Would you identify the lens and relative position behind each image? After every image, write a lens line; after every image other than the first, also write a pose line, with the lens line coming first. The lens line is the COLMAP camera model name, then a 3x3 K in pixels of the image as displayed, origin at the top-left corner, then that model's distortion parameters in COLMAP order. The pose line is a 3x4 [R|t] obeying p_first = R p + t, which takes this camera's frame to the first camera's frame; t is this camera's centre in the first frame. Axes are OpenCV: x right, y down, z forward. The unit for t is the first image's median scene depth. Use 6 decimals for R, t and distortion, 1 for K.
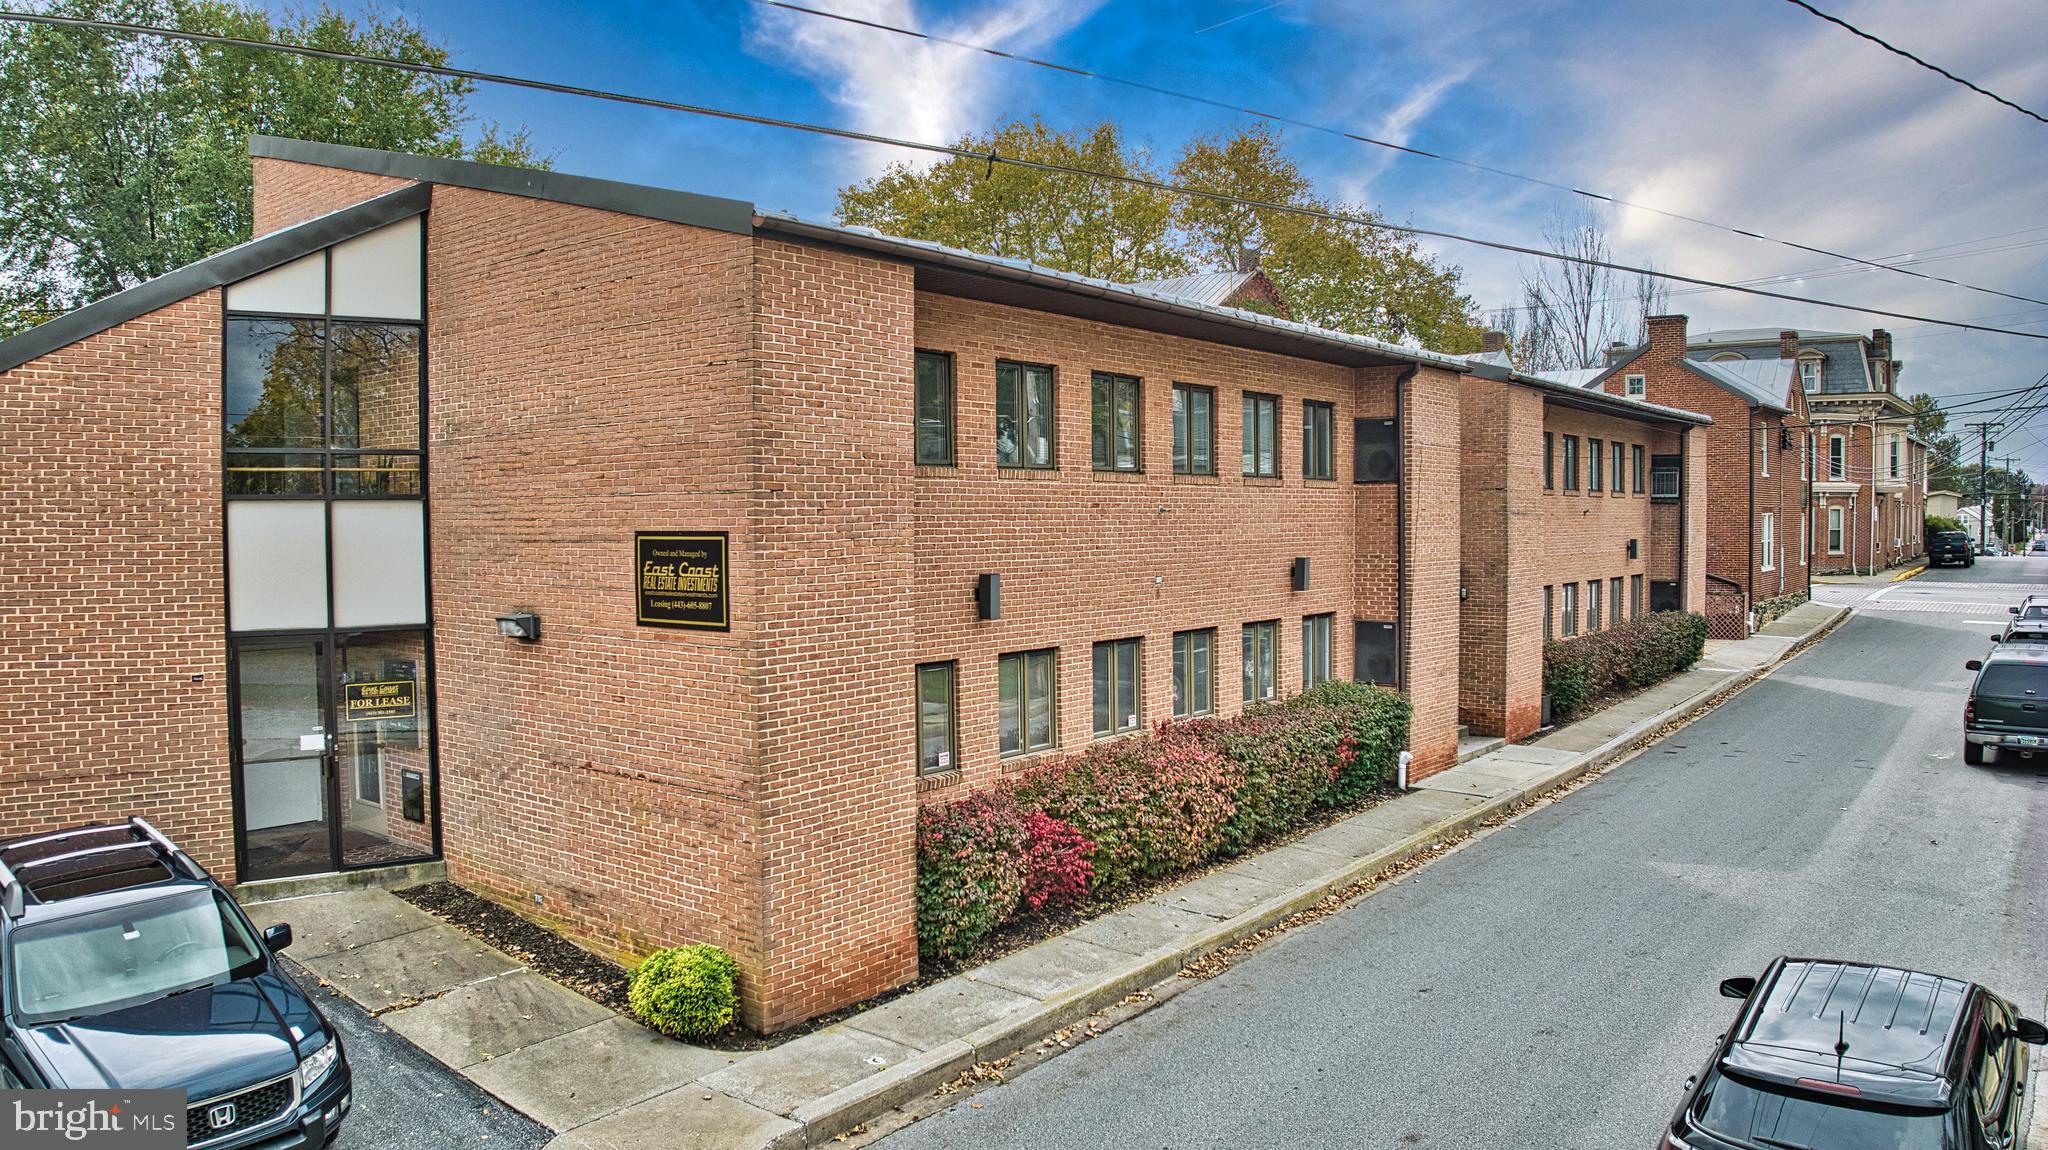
lens RADIAL K [[1441.8, 0, 1033.2], [0, 1441.8, 579.9], [0, 0, 1]] dist [-0.107402, -0.006089]
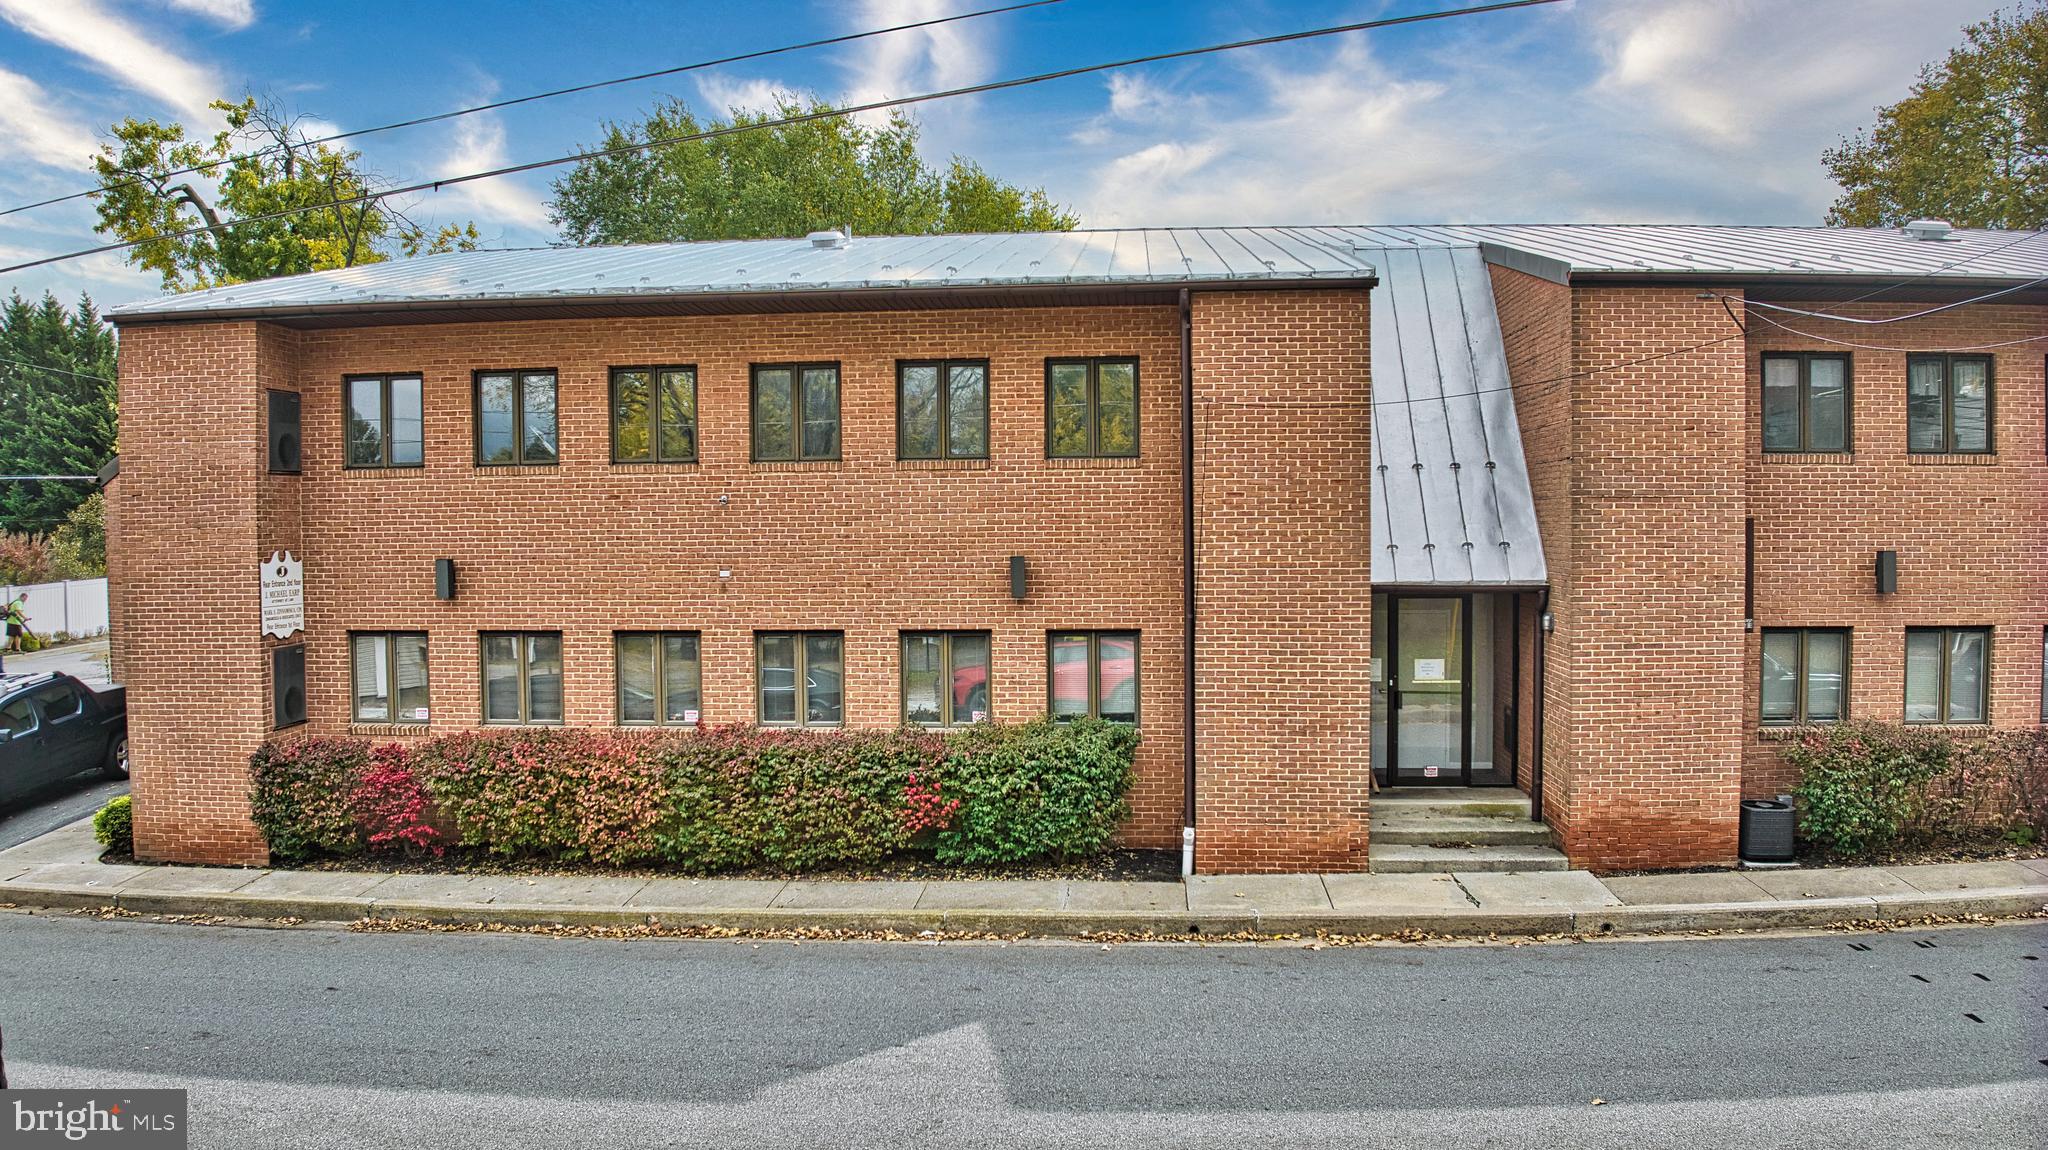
lens RADIAL K [[1441.8, 0, 1033.2], [0, 1441.8, 579.9], [0, 0, 1]] dist [-0.107402, -0.006089]
pose [[0.555936, 0.036174, -0.830437, 1.272693], [-0.031465, 0.999252, 0.022464, -0.030256], [0.830629, 0.013641, 0.556659, 0.821862]]
